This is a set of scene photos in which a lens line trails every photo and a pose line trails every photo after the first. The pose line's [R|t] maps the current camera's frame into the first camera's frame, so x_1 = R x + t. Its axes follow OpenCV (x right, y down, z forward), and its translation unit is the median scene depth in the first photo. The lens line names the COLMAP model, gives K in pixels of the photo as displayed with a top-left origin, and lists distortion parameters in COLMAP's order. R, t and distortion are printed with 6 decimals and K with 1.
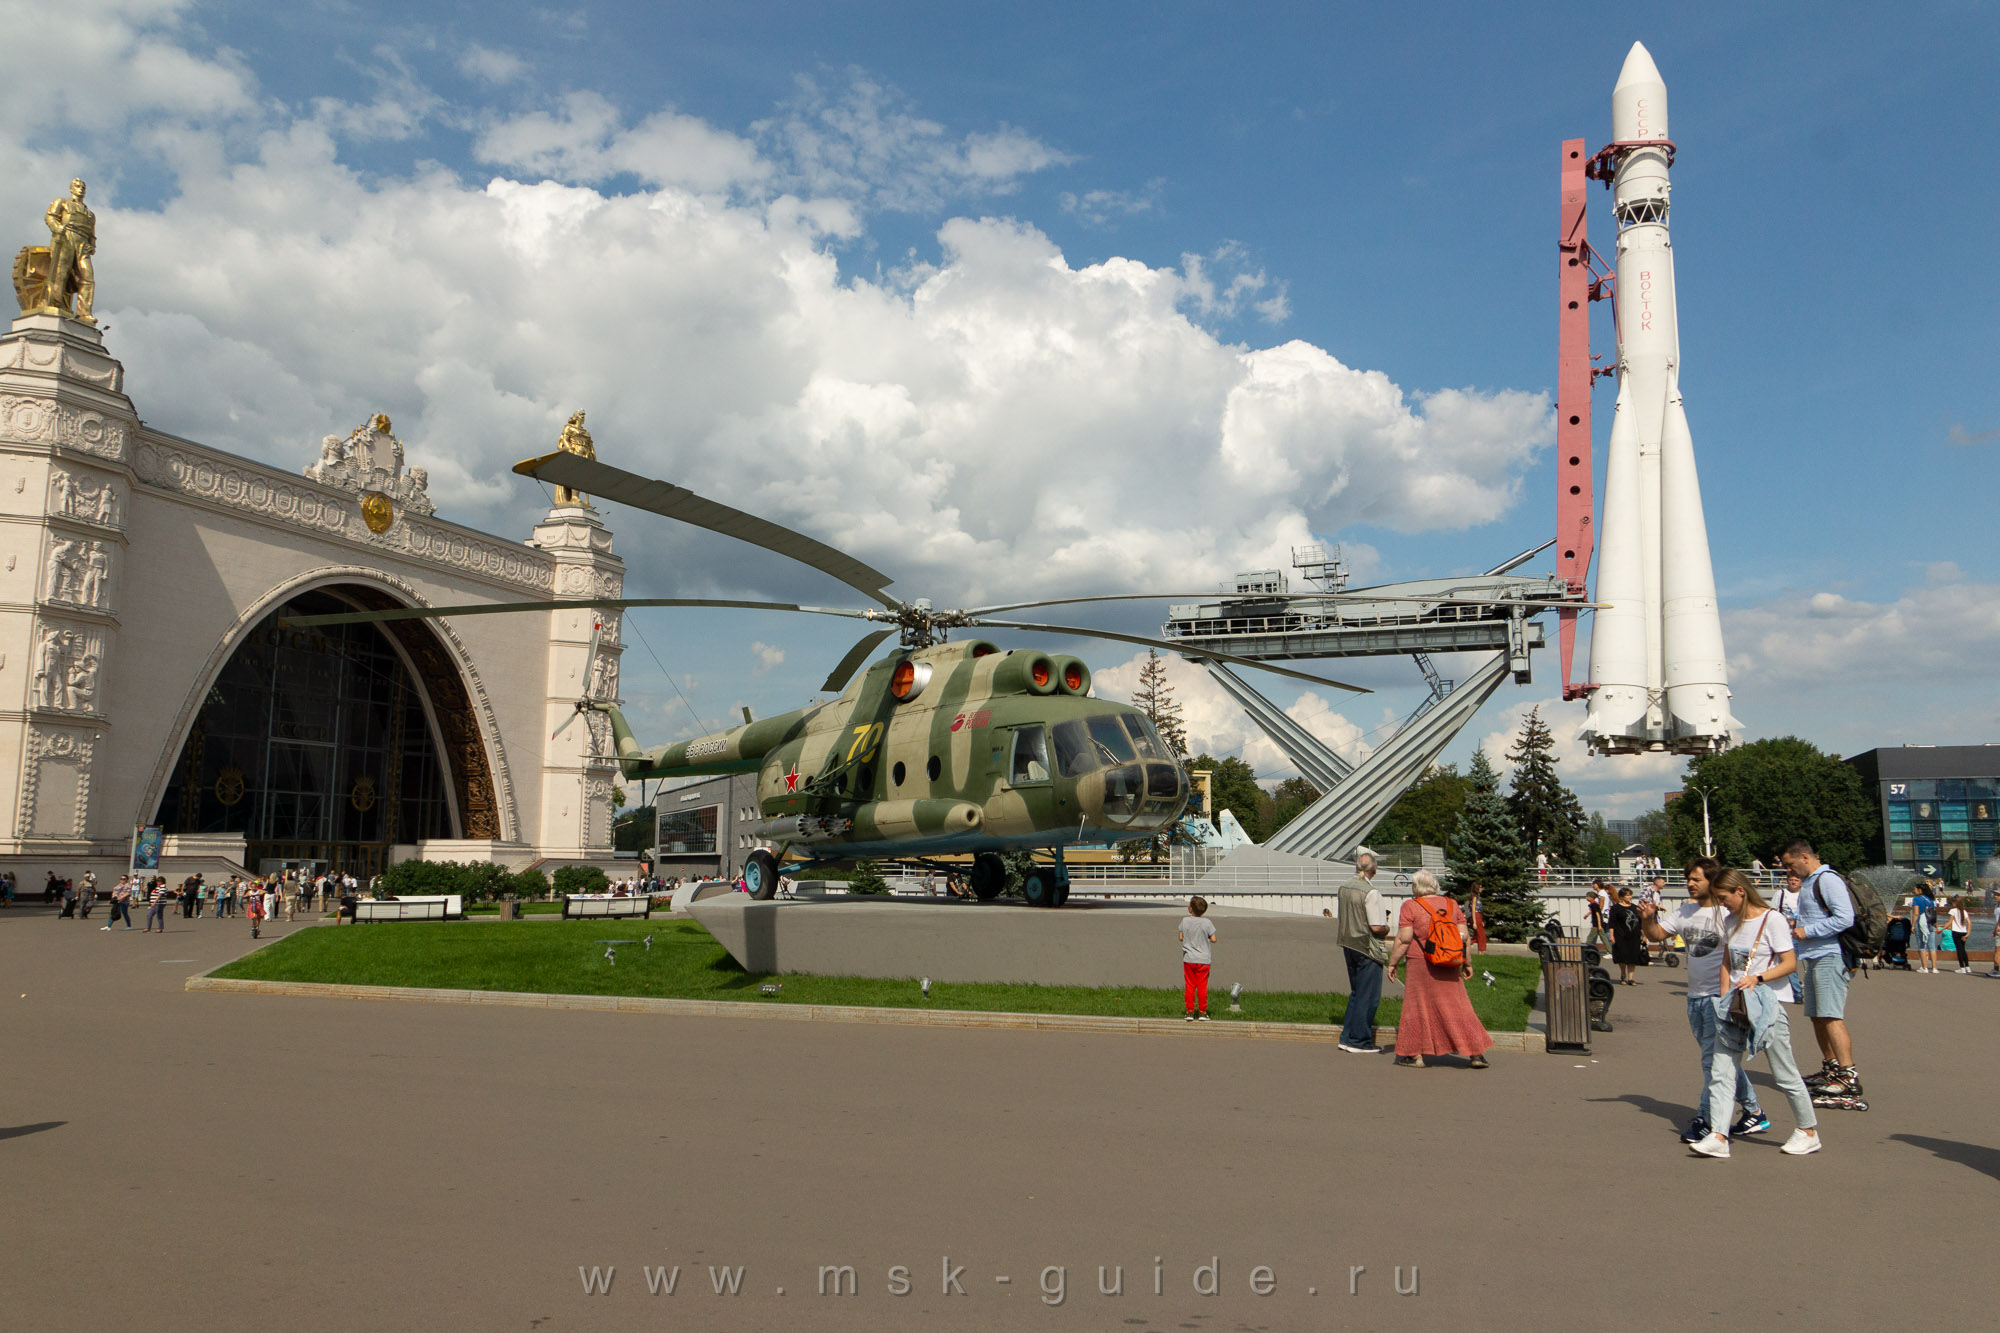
lens RADIAL K [[1391.6, 0, 1000.4], [0, 1391.6, 674.8], [0, 0, 1]] dist [-0.003995, -0.007064]
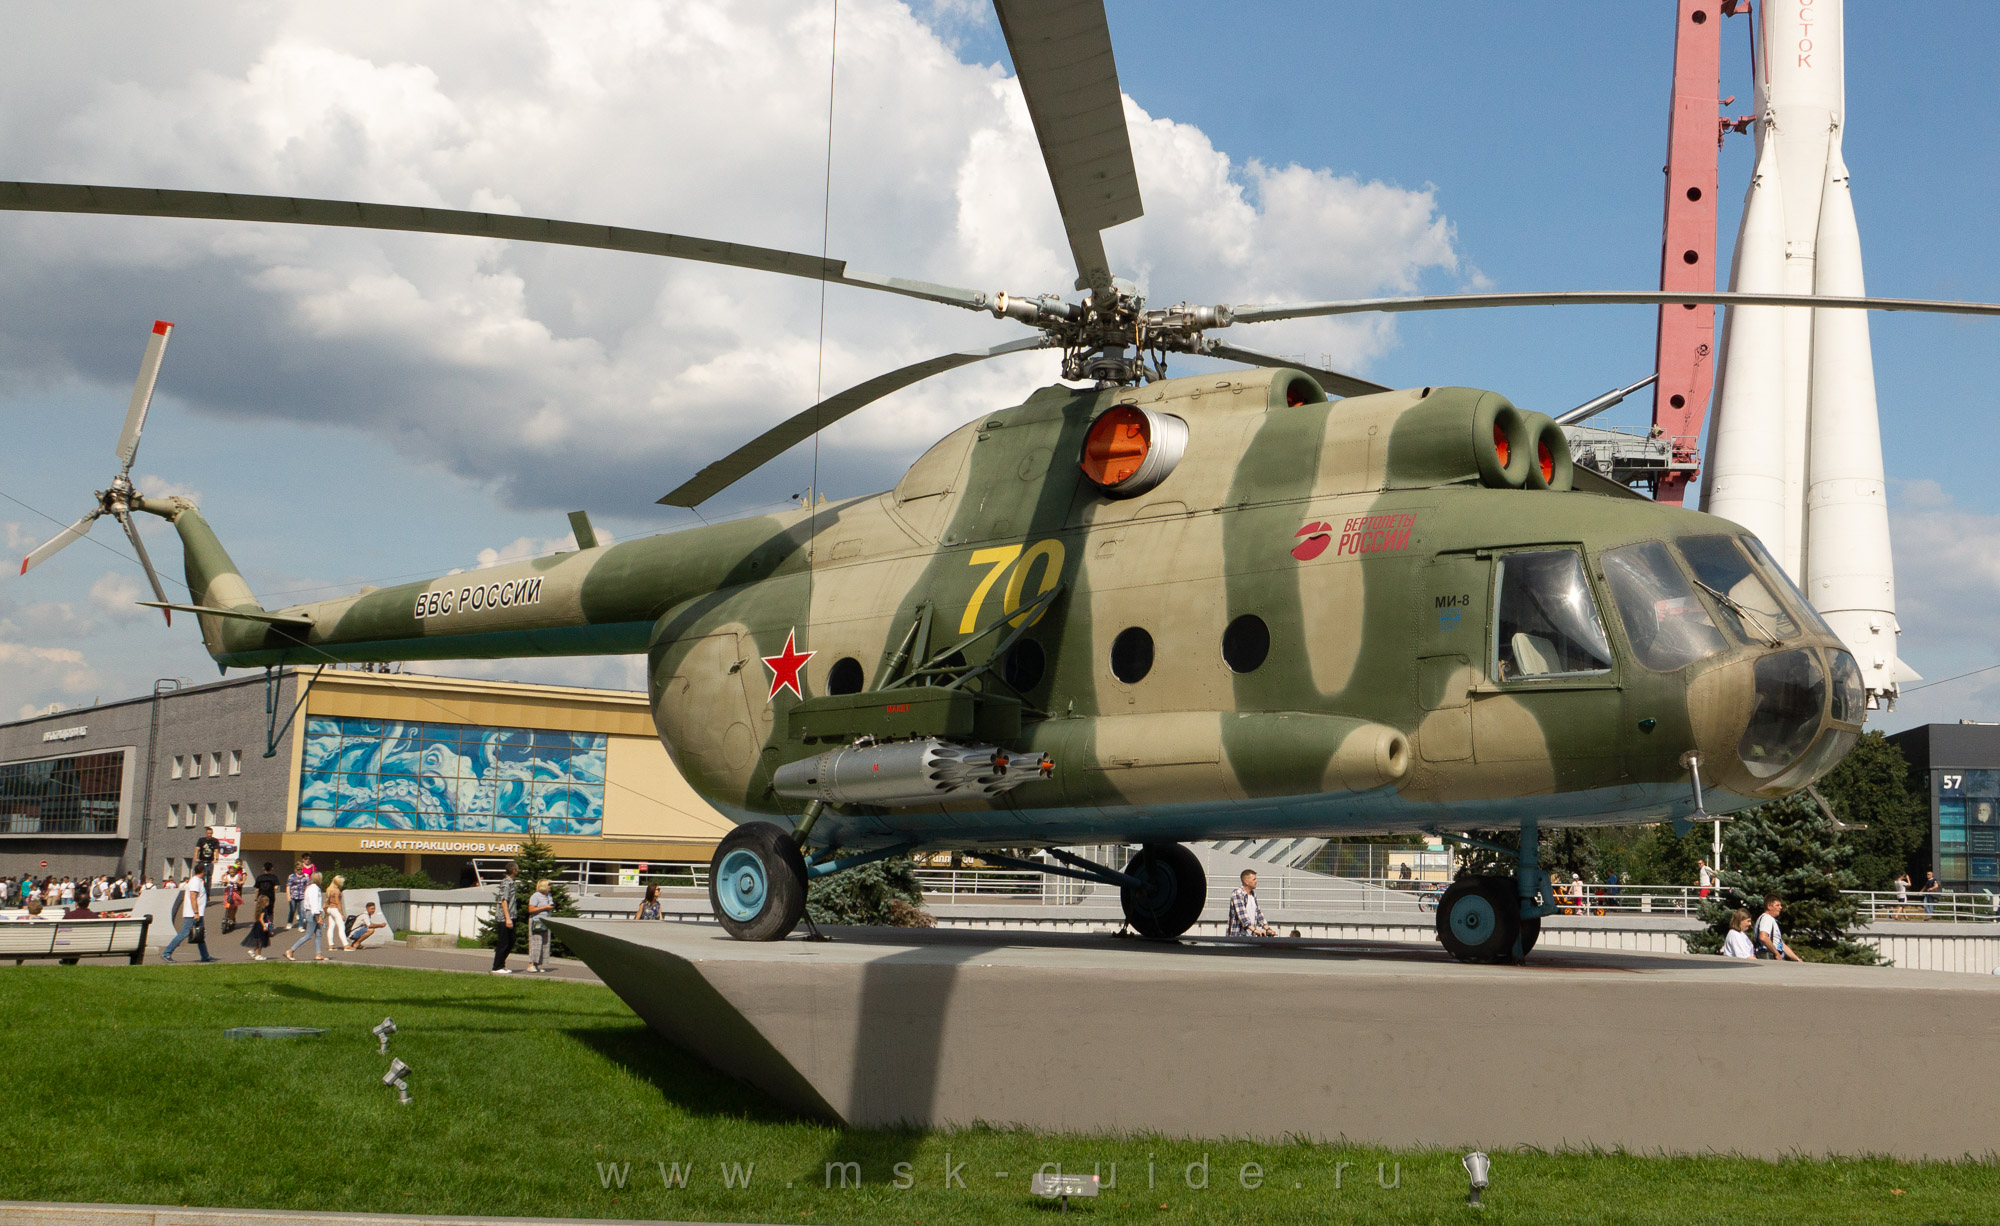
lens RADIAL K [[2153.9, 0, 1250.3], [0, 2153.9, 611.2], [0, 0, 1]] dist [-0.003883, -0.002979]
pose [[0.953813, 0.051990, 0.295869, -0.061663], [-0.056640, 0.998369, 0.007164, 0.013091], [-0.295014, -0.023591, 0.955202, 0.089570]]
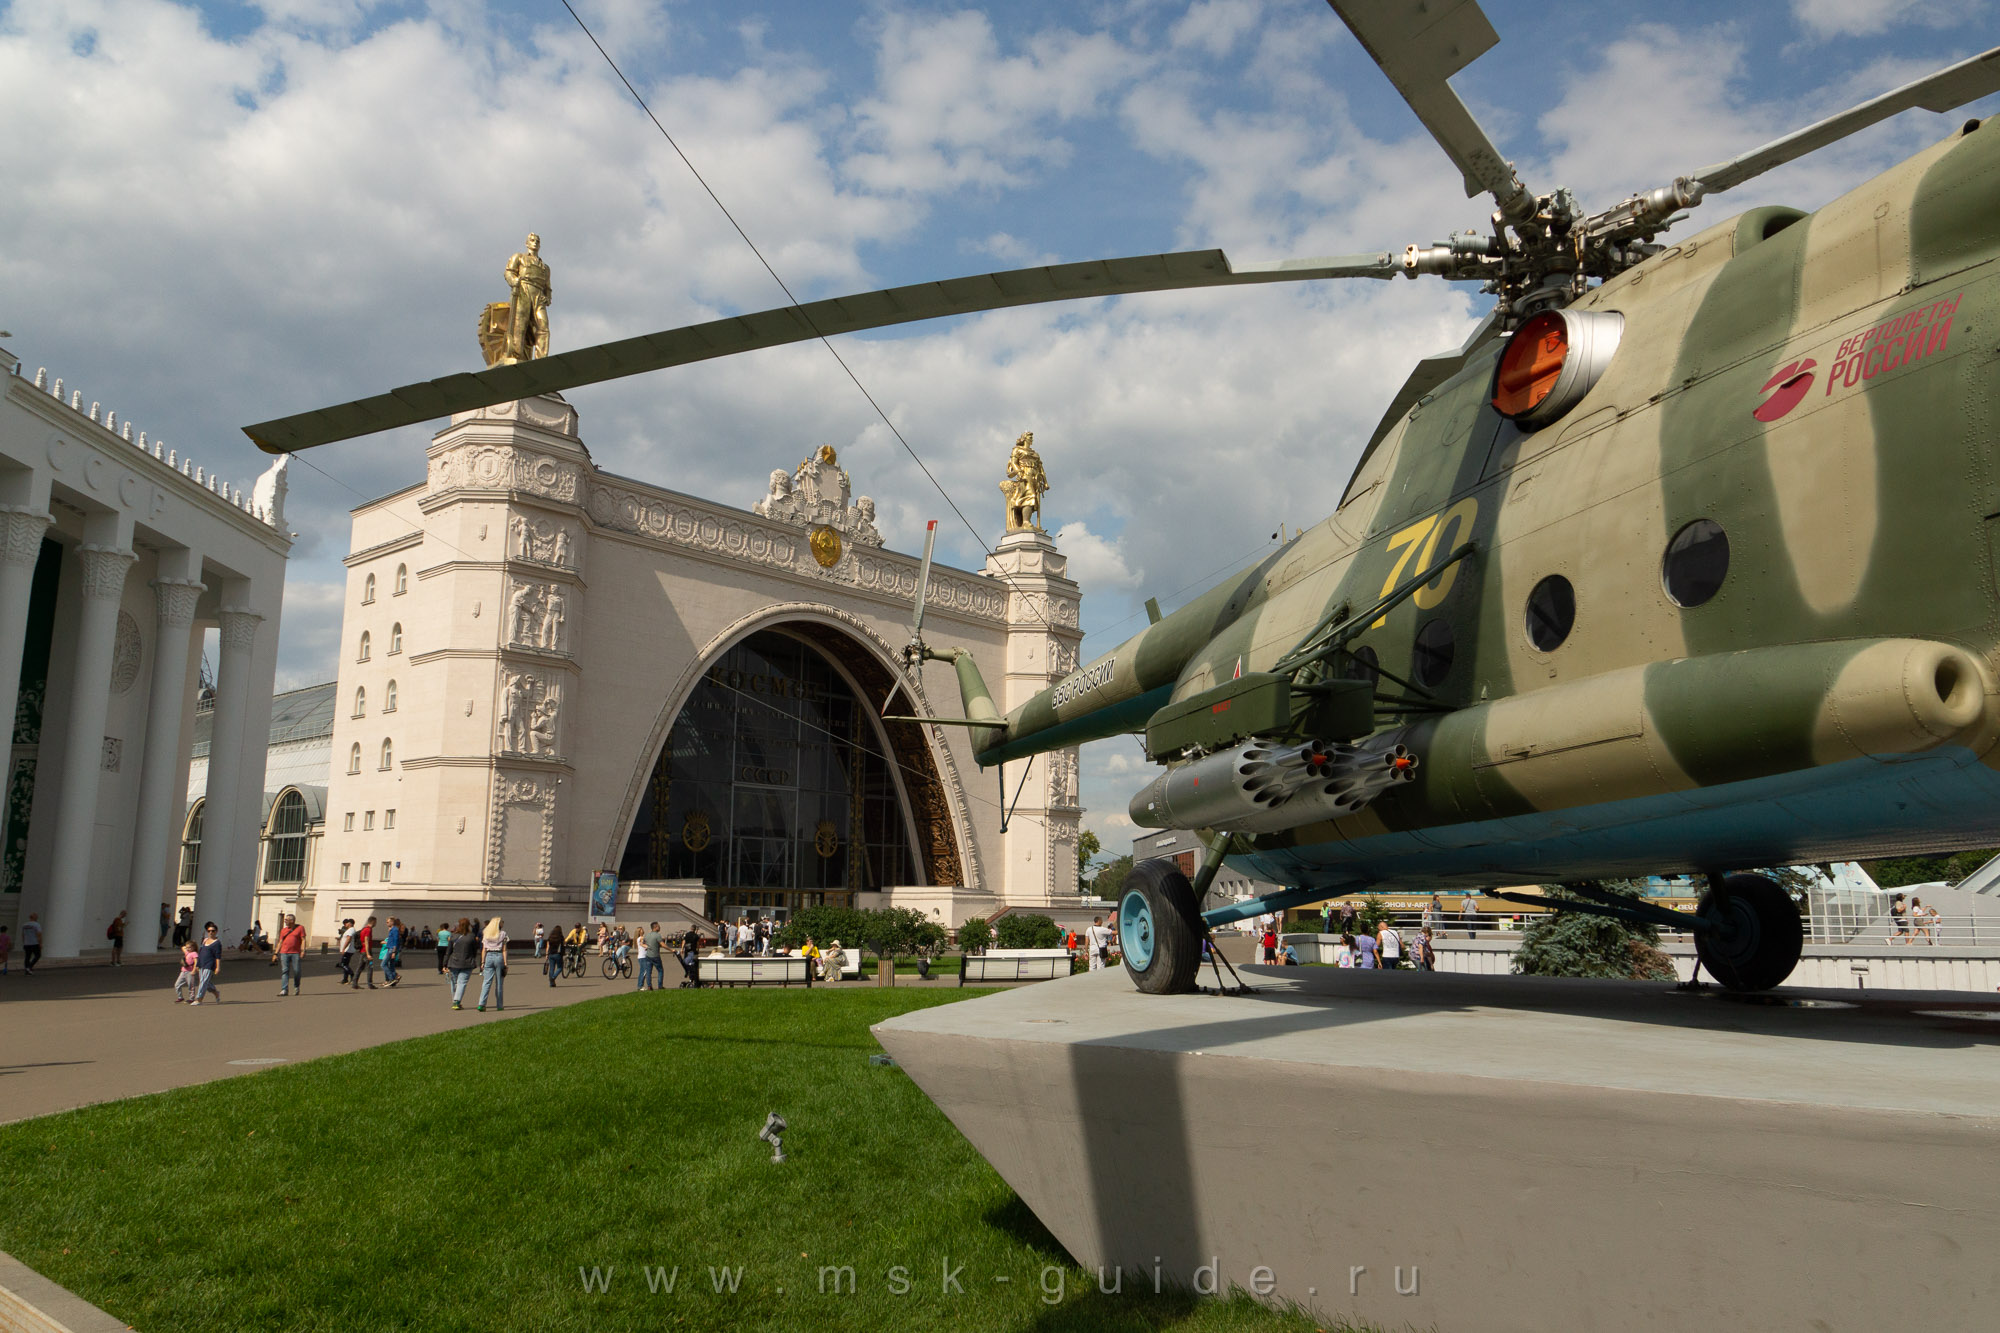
lens RADIAL K [[1391.6, 0, 1000.4], [0, 1391.6, 674.8], [0, 0, 1]] dist [-0.003995, -0.007064]
pose [[0.941622, -0.053651, -0.332370, -0.022427], [0.041741, 0.998208, -0.042876, 0.024334], [0.334075, 0.026499, 0.942174, 0.169718]]
